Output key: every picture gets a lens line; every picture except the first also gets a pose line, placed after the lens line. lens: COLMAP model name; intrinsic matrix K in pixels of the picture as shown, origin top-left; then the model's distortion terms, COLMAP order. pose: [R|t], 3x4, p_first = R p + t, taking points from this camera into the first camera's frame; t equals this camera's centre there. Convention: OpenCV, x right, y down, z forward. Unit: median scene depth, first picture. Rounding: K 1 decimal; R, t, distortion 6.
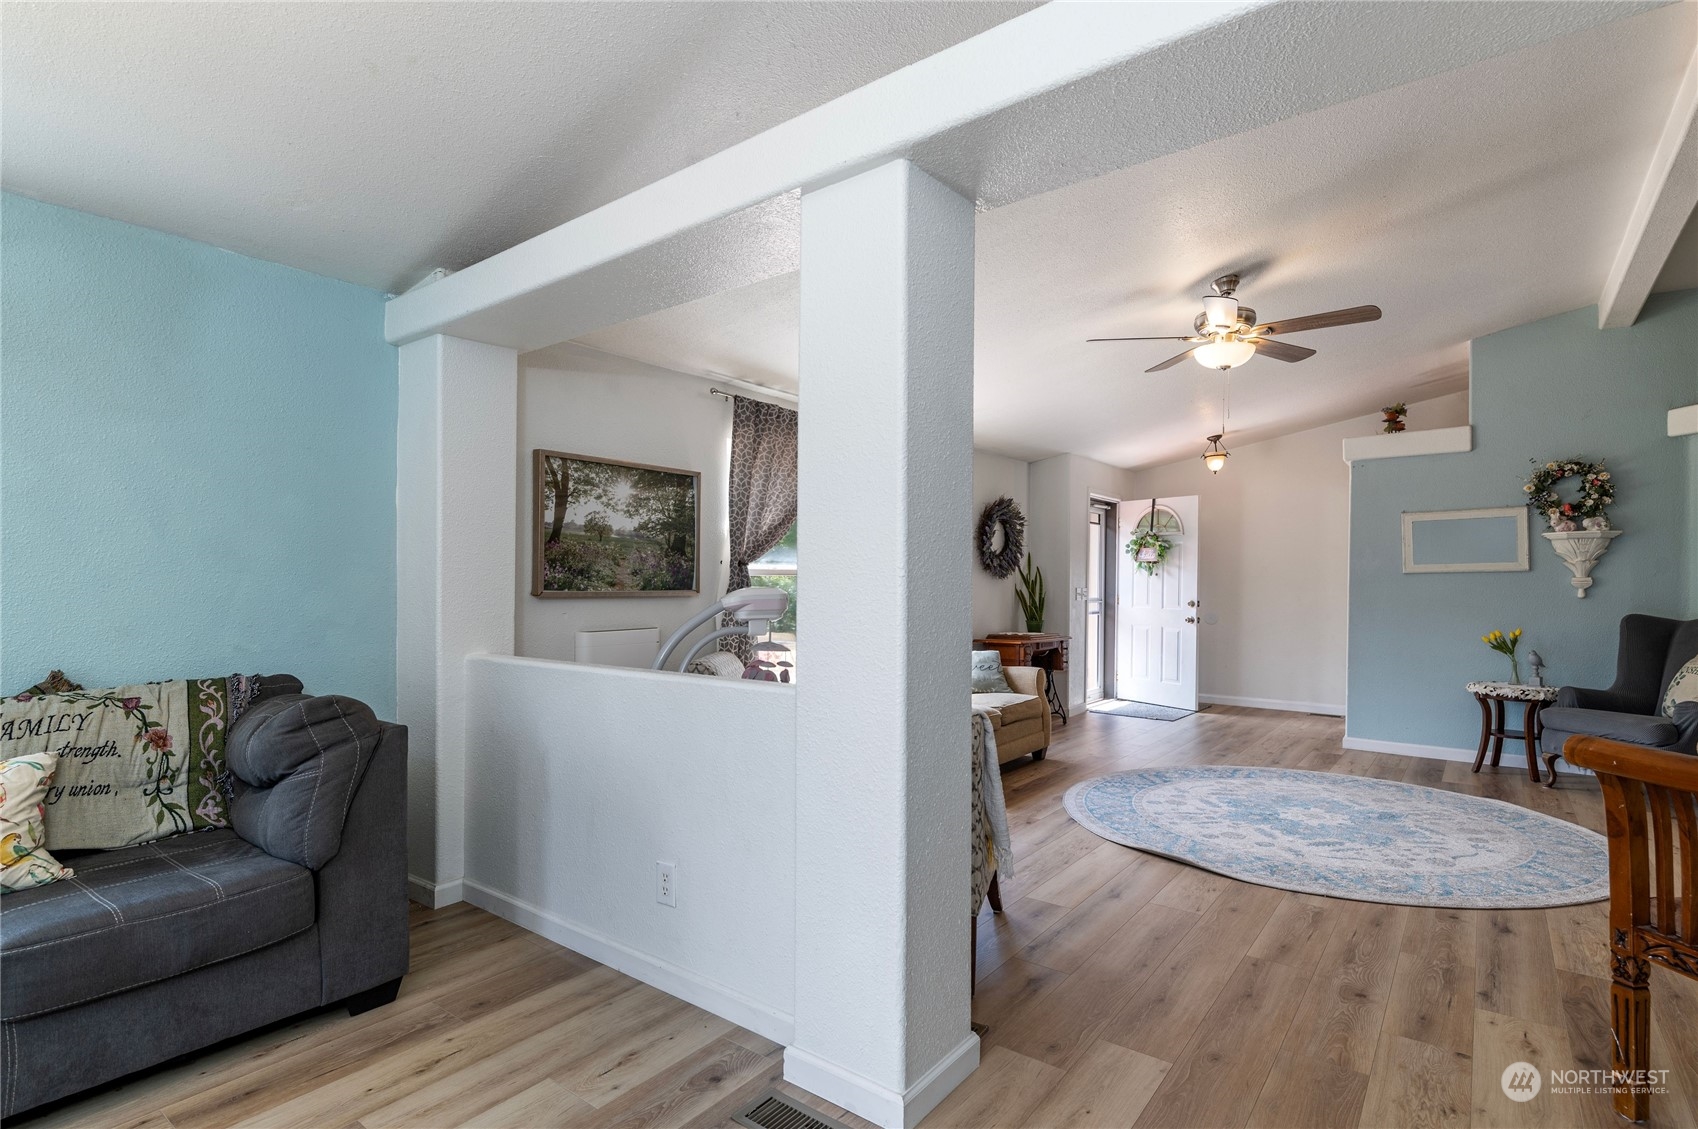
lens RADIAL K [[831.4, 0, 837.9], [0, 831.4, 576.2], [0, 0, 1]] dist [-0.001406, 0.000282]
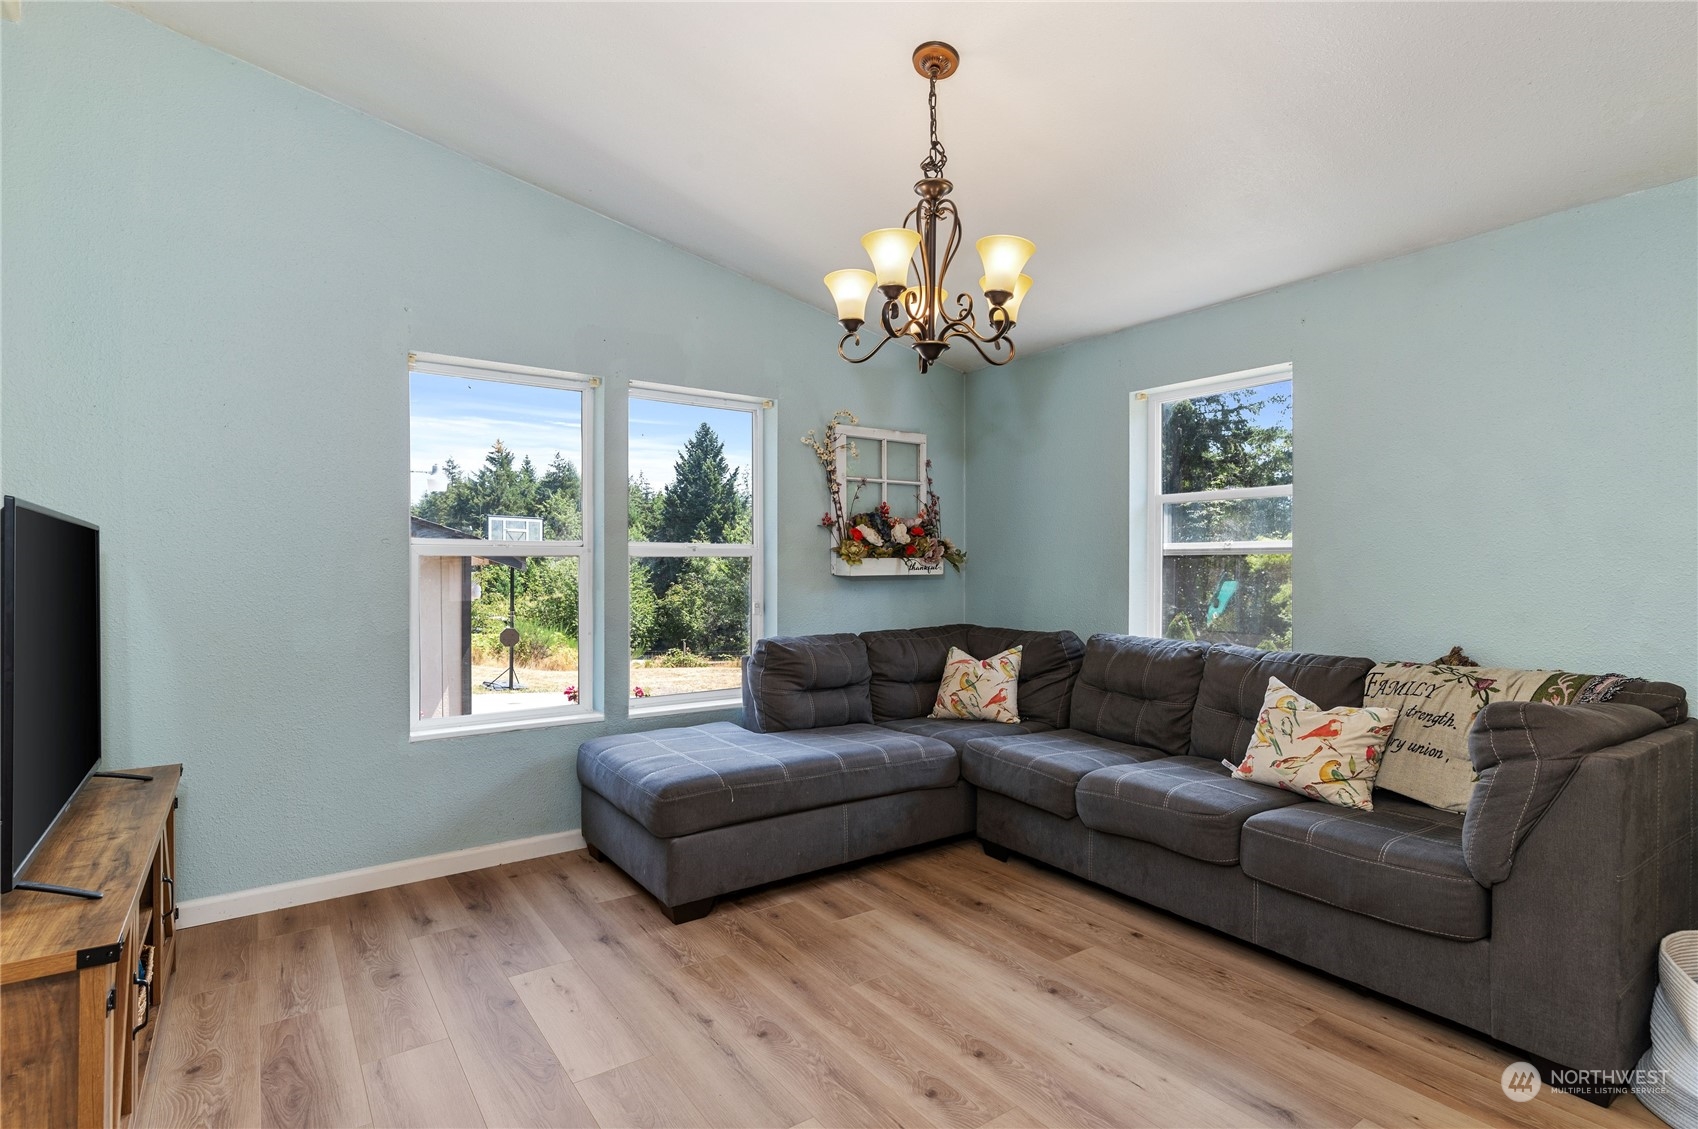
lens RADIAL K [[831.4, 0, 837.9], [0, 831.4, 576.2], [0, 0, 1]] dist [-0.001406, 0.000282]
pose [[-0.294443, 0.009799, -0.955619, 0.278434], [0.002830, 0.999952, 0.009382, 0.002313], [0.955665, 0.000058, -0.294456, 0.361458]]
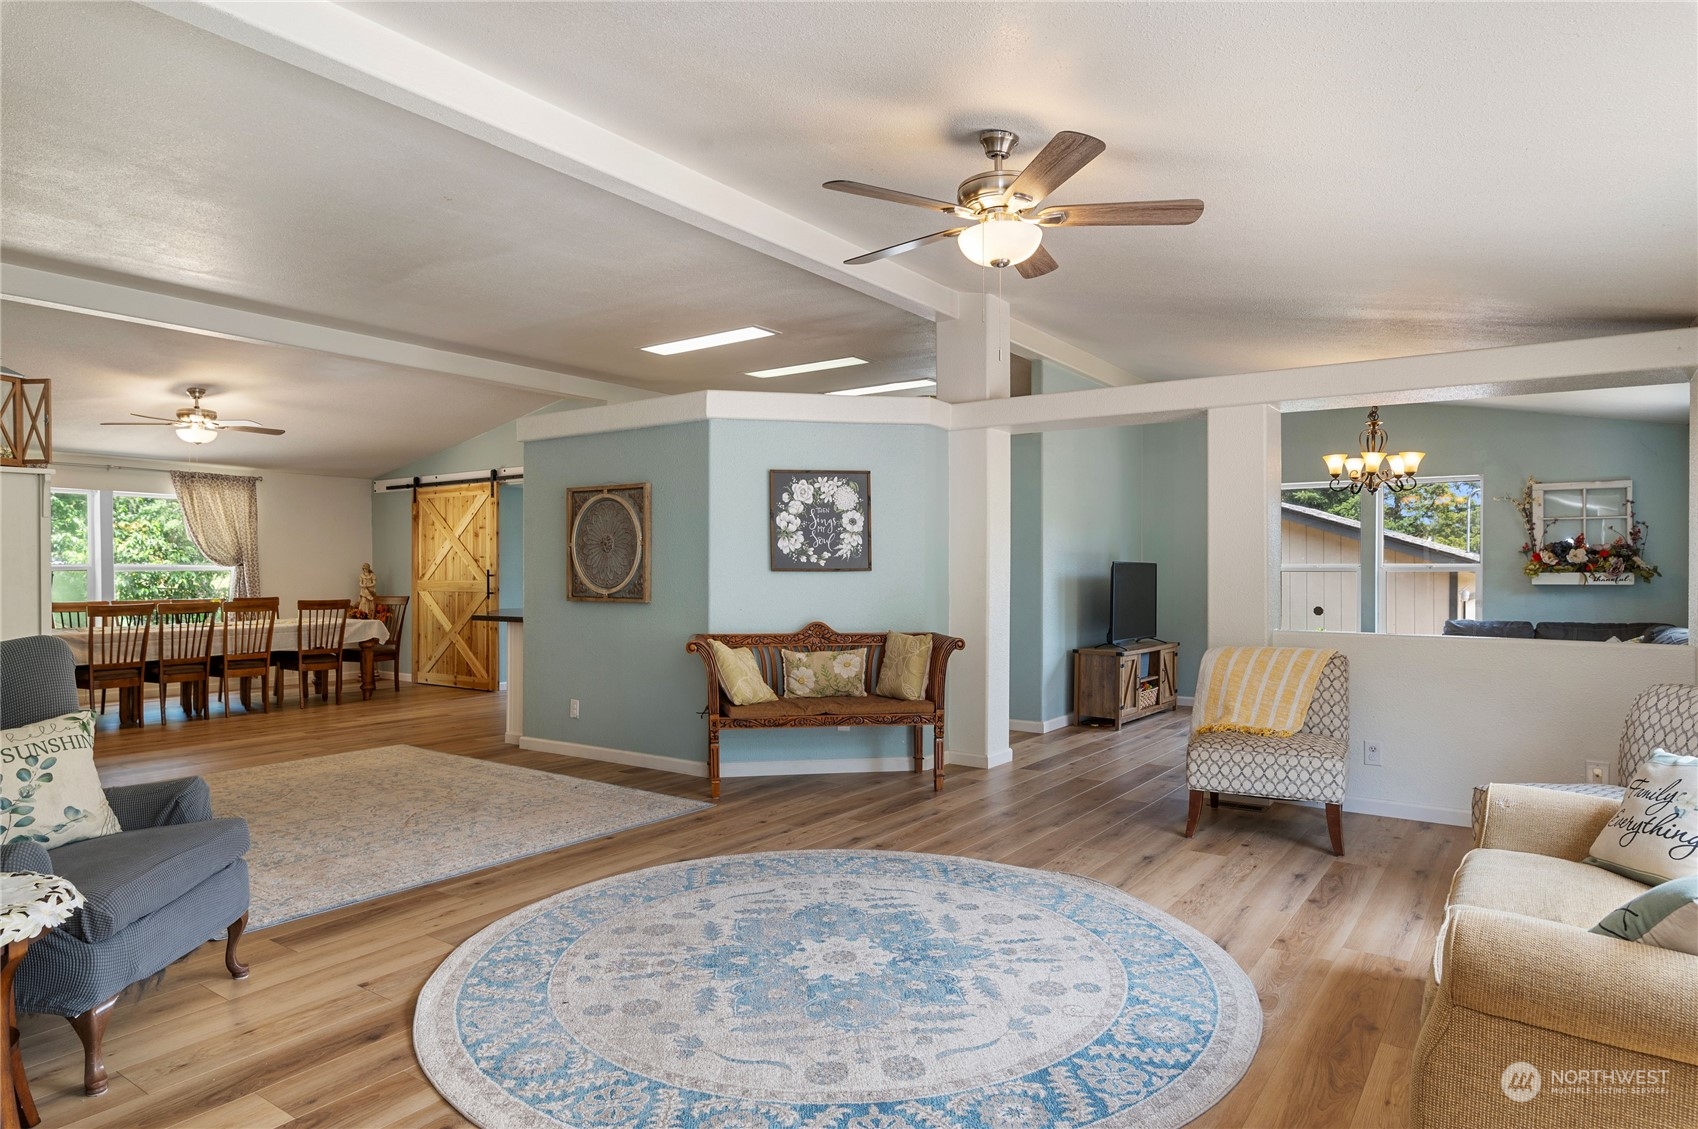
lens RADIAL K [[978.6, 0, 849.0], [0, 978.6, 564.5], [0, 0, 1]] dist [0.000209, 0.000537]
pose [[-0.998921, -0.007488, -0.045841, 0.726723], [-0.006935, 0.999901, -0.012219, 0.006135], [0.045928, -0.011888, -0.998874, 2.092163]]
